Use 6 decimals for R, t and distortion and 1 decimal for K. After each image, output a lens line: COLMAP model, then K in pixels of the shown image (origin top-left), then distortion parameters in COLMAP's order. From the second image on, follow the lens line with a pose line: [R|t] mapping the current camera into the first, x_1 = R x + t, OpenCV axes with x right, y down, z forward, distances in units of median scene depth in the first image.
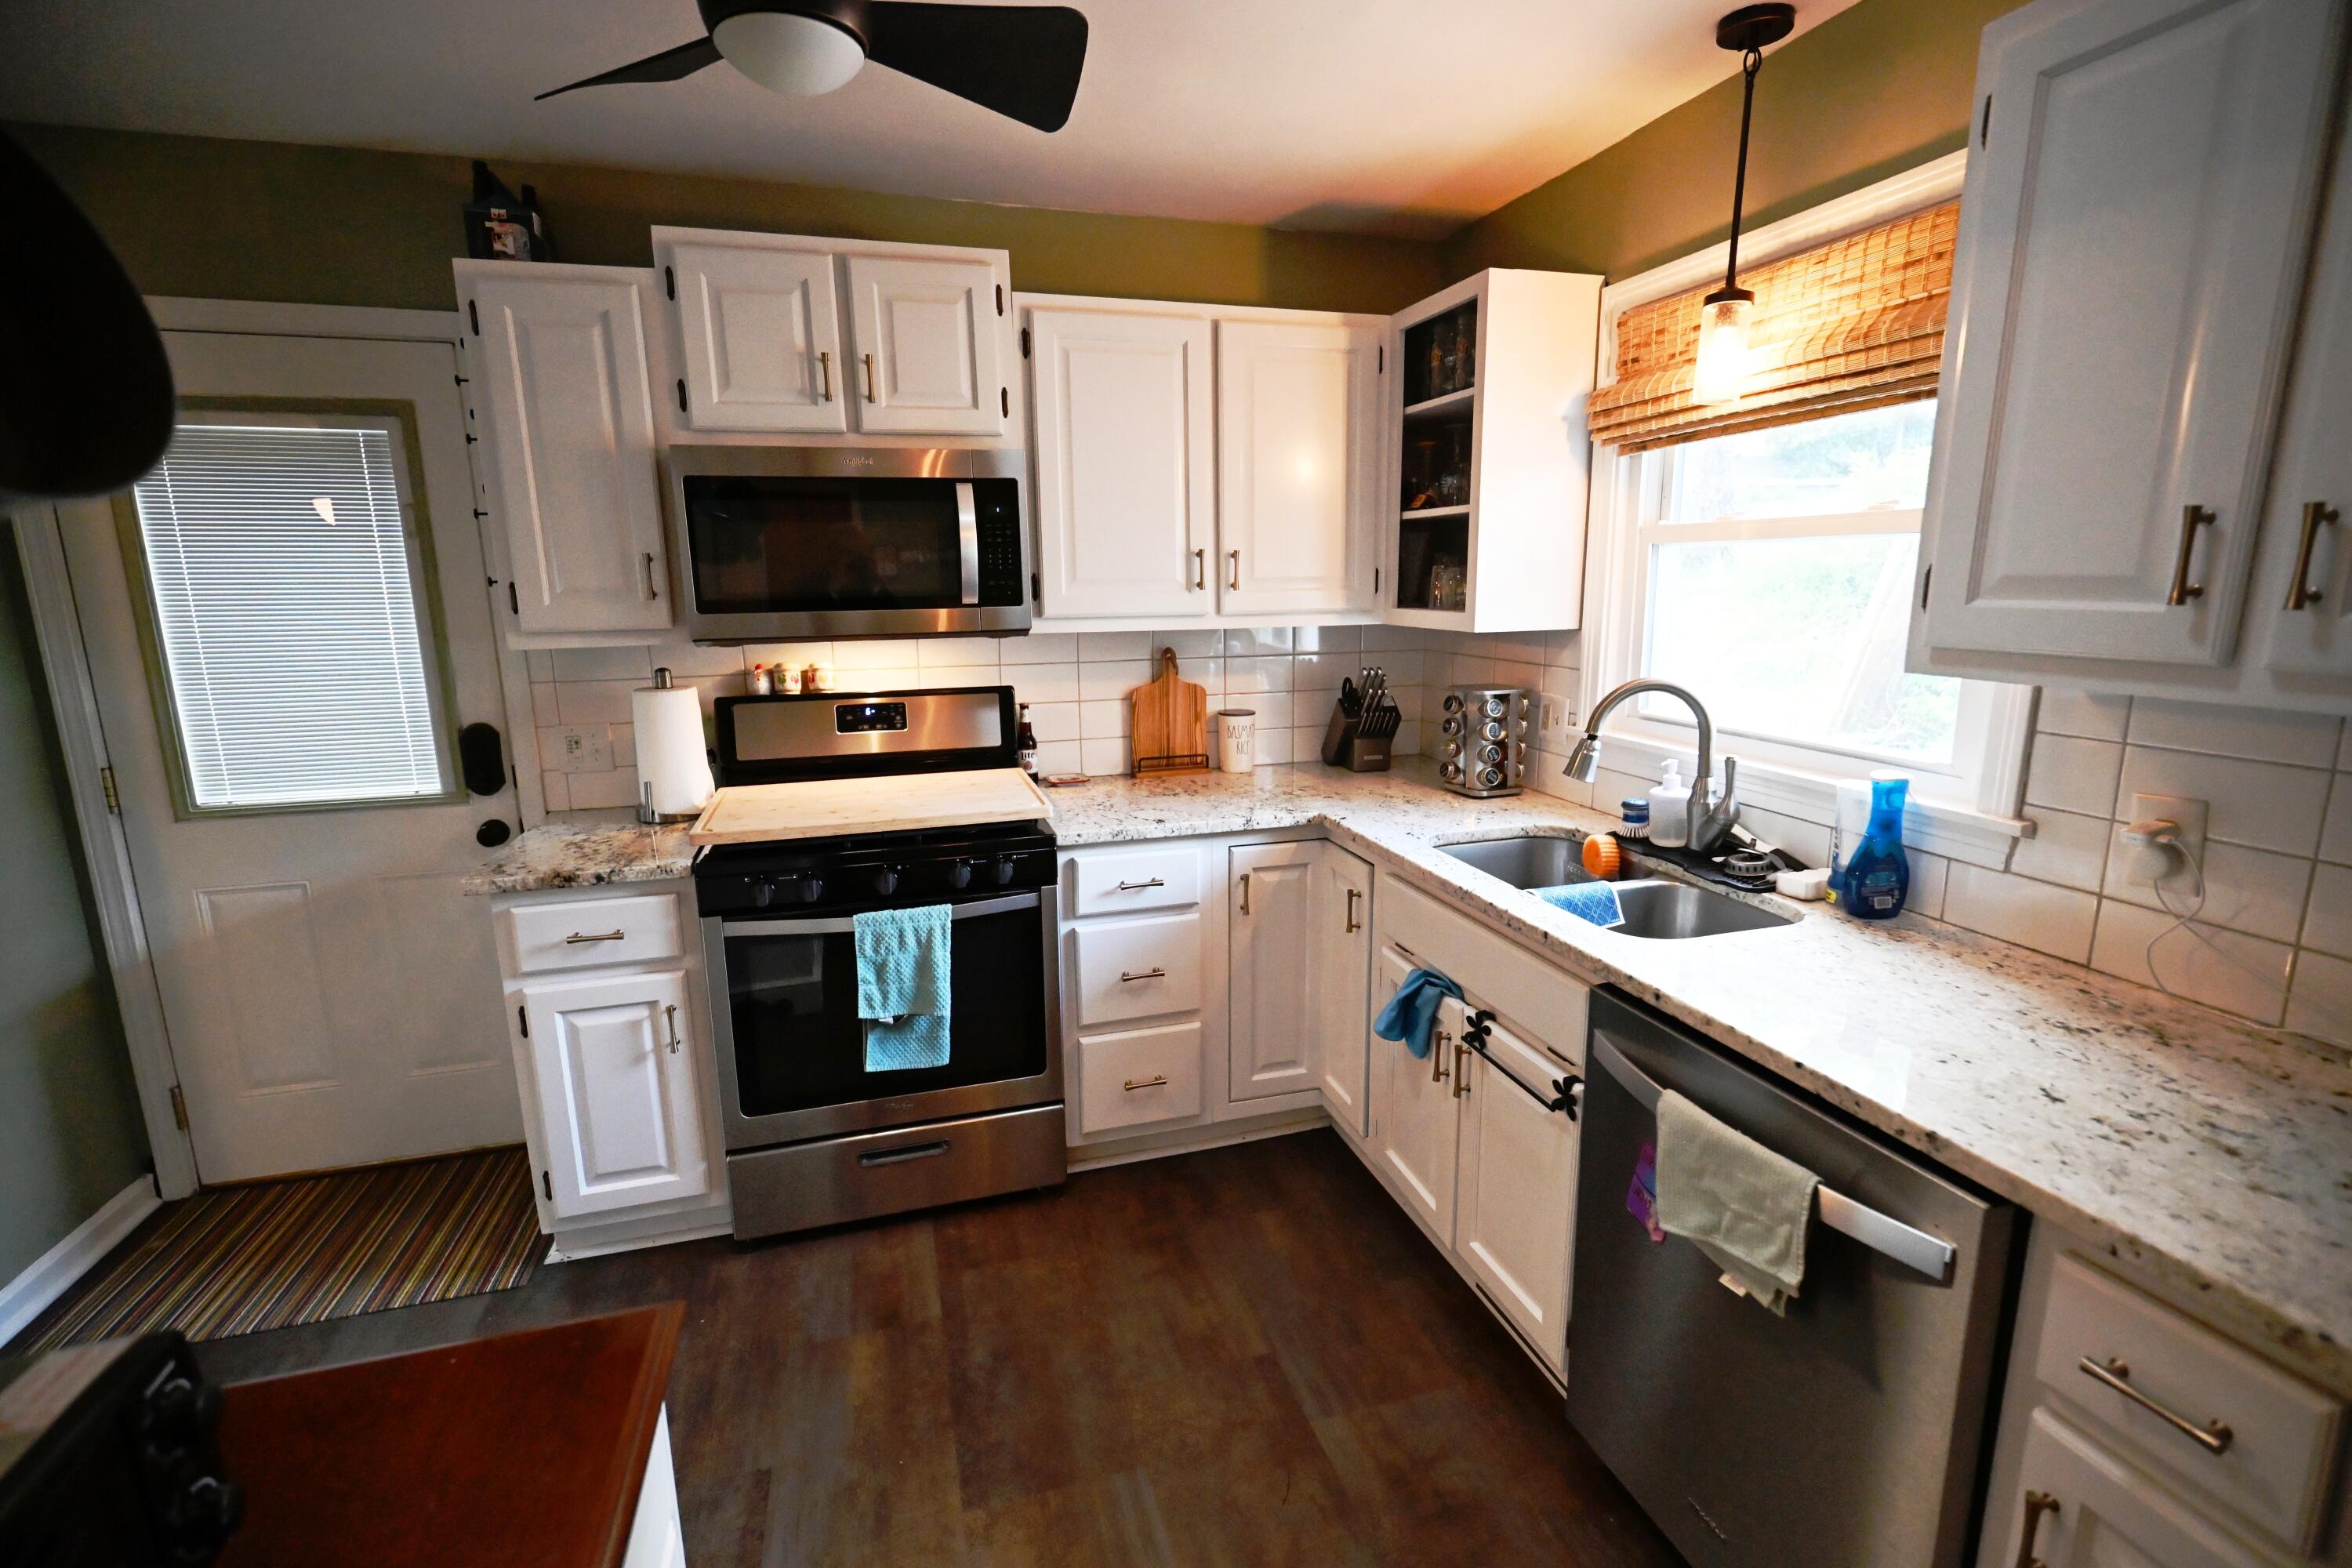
lens RADIAL K [[1041.6, 0, 1177.5], [0, 1041.6, 780.7], [0, 0, 1]] dist [-0.001896, 0.000012]
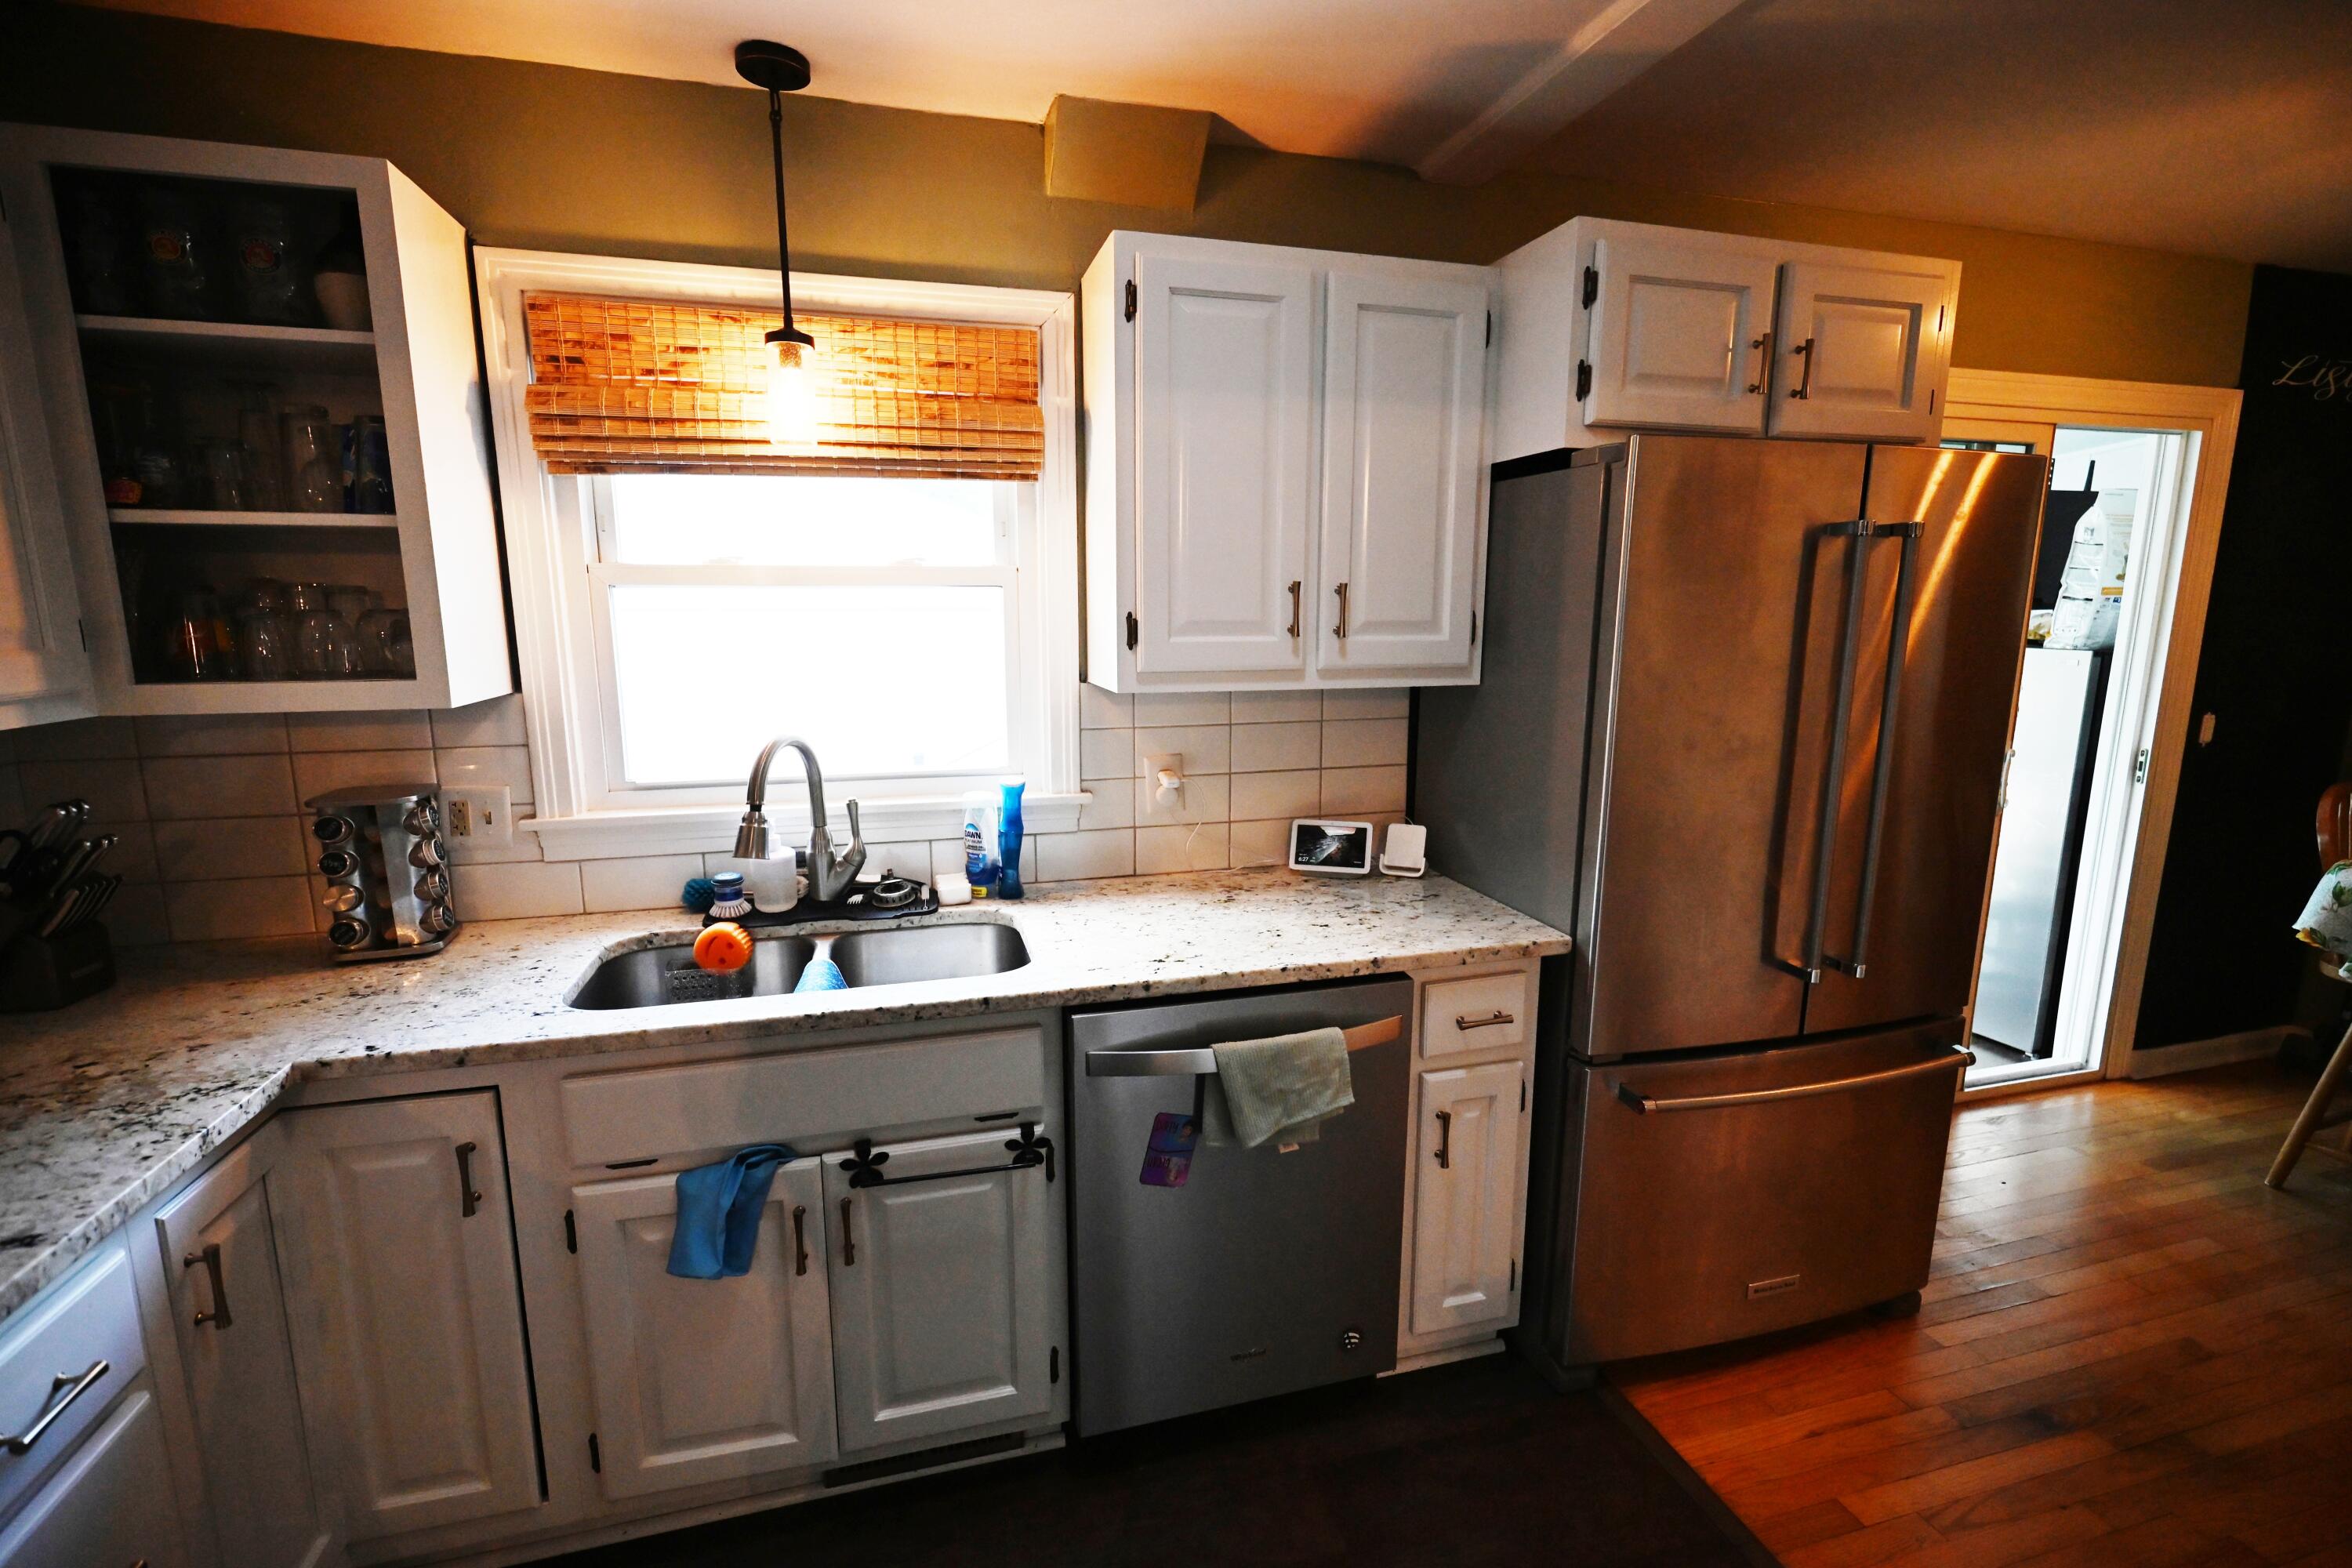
lens RADIAL K [[1041.6, 0, 1174.9], [0, 1041.6, 786.2], [0, 0, 1]] dist [-0.001896, 0.000012]
pose [[0.019183, -0.159776, 0.986967, -0.413395], [0.196557, 0.968487, 0.152964, -0.114935], [-0.980305, 0.191061, 0.049984, 0.570009]]
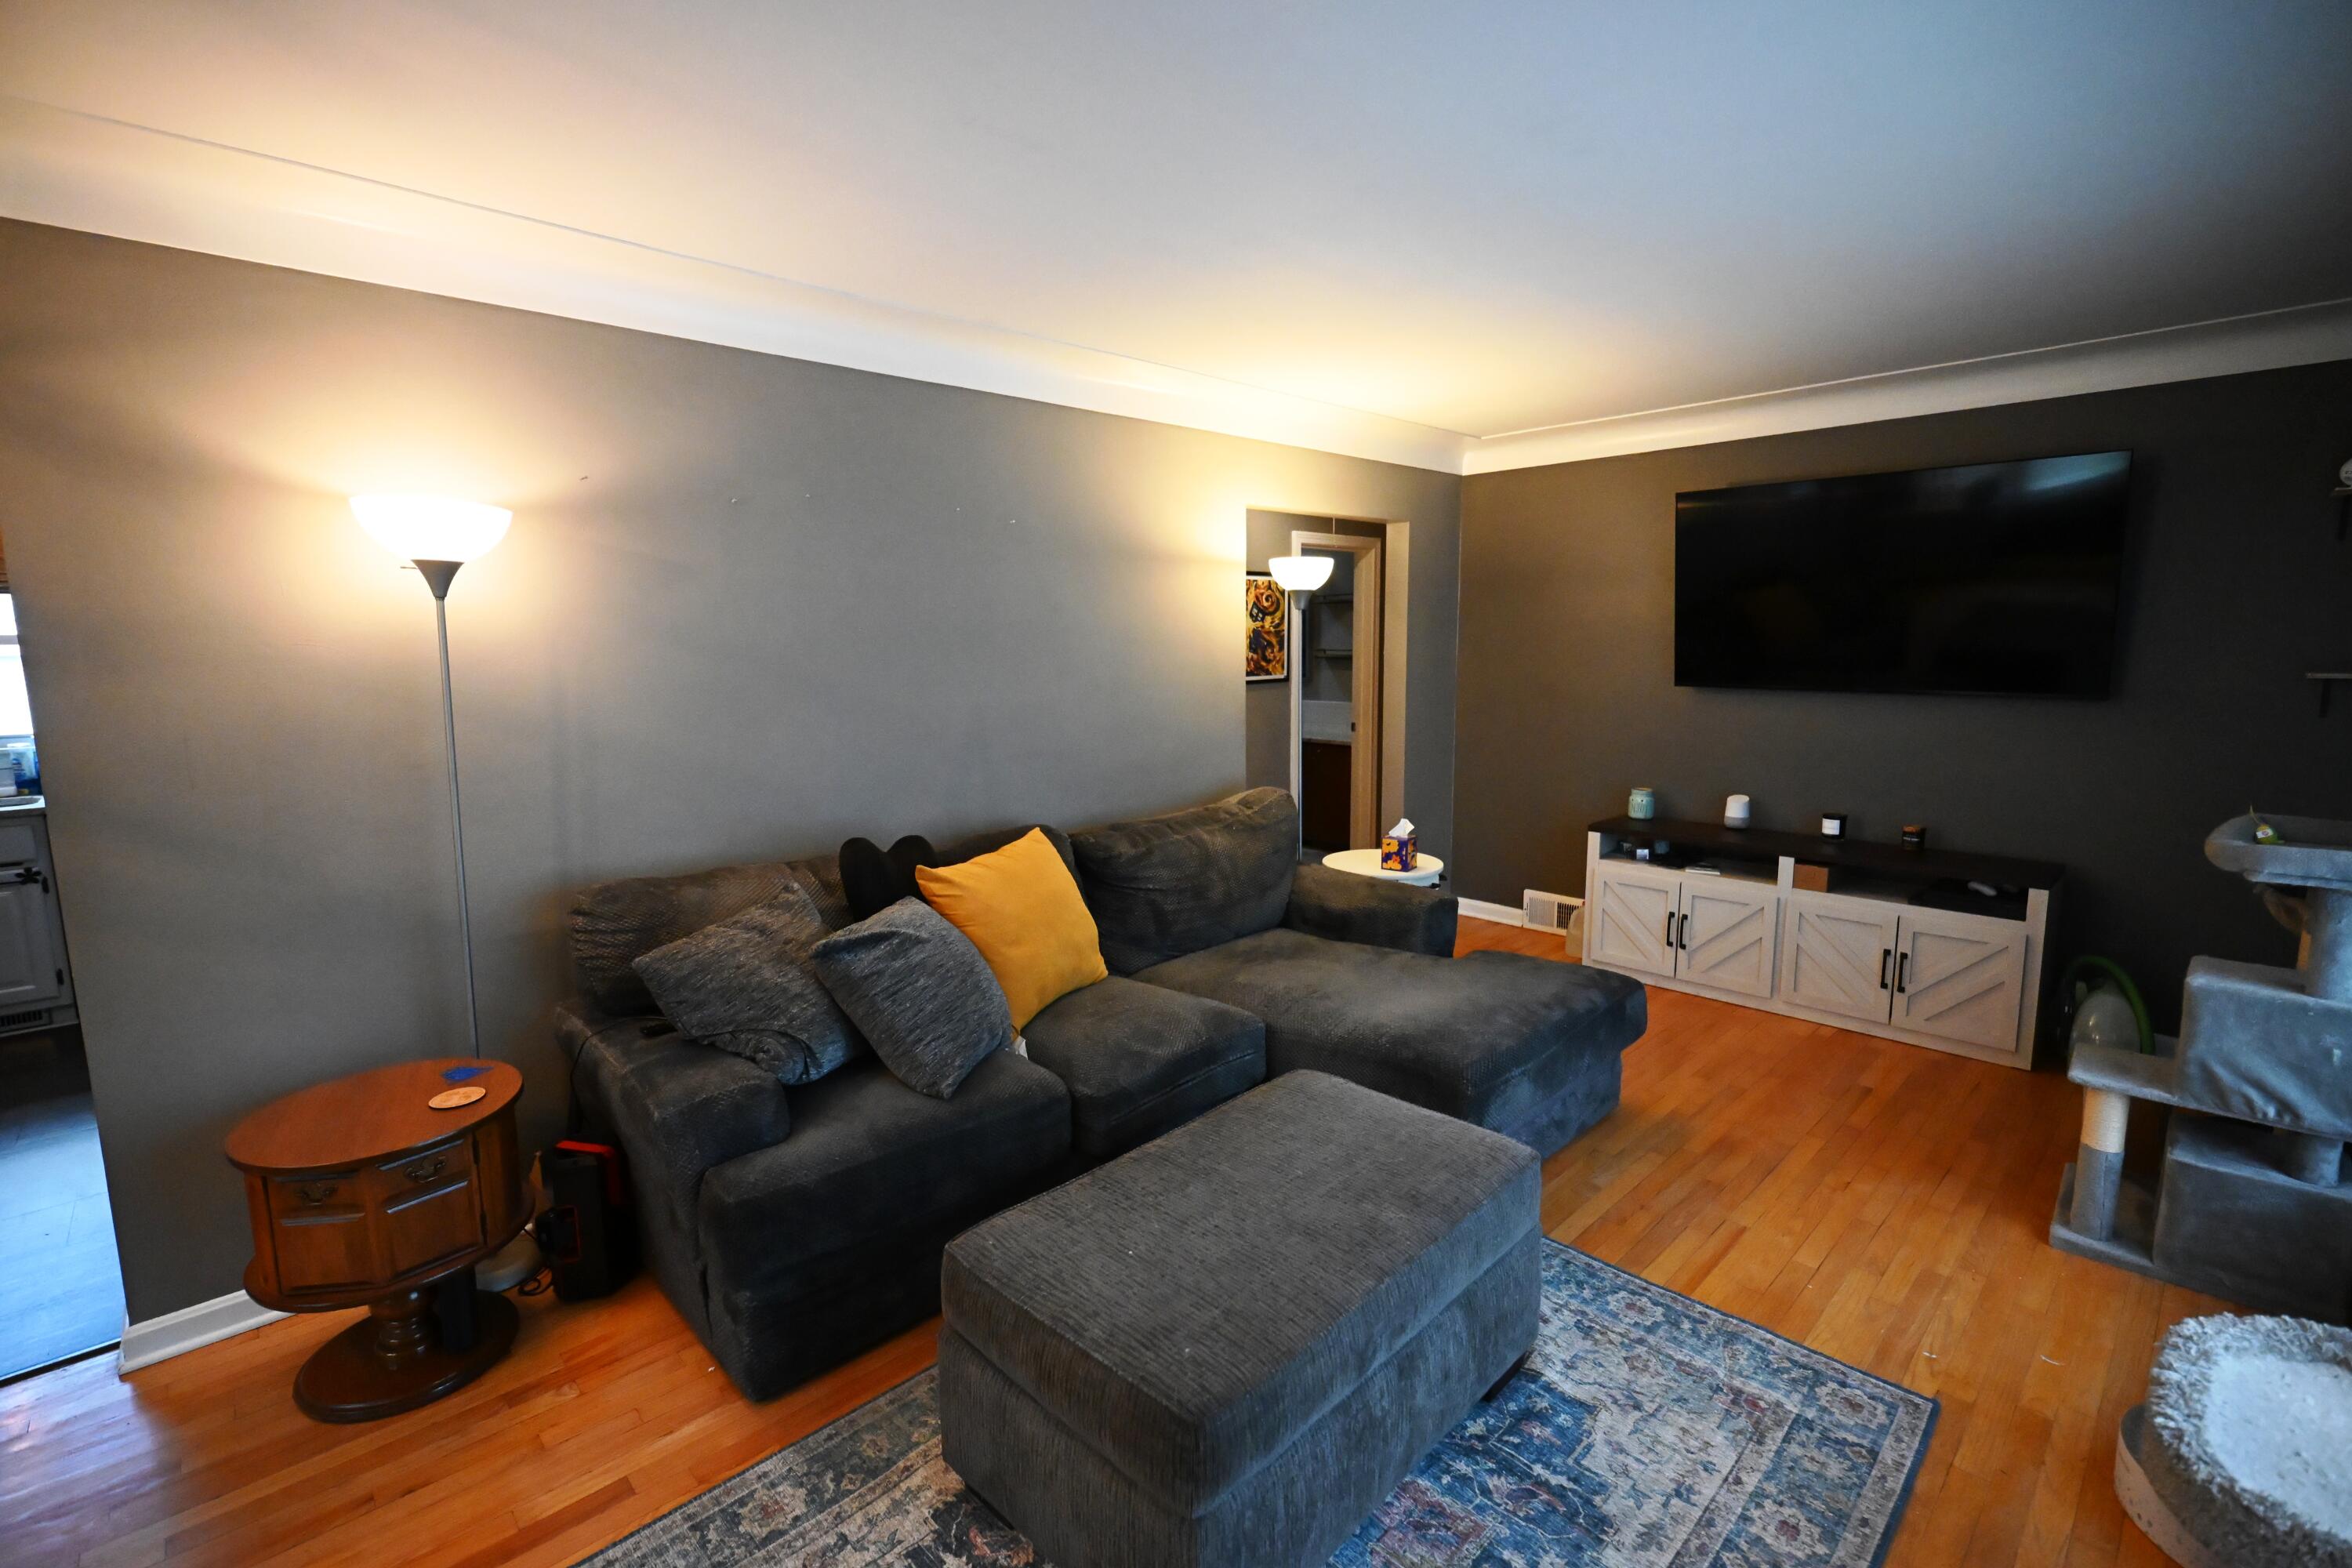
lens RADIAL K [[1041.6, 0, 1171.8], [0, 1041.6, 781.9], [0, 0, 1]] dist [-0.001896, 0.000012]
pose [[-0.456800, -0.102686, 0.883623, -2.206156], [0.190889, 0.958861, 0.210112, 0.073472], [-0.868847, 0.264653, -0.418406, -0.253484]]
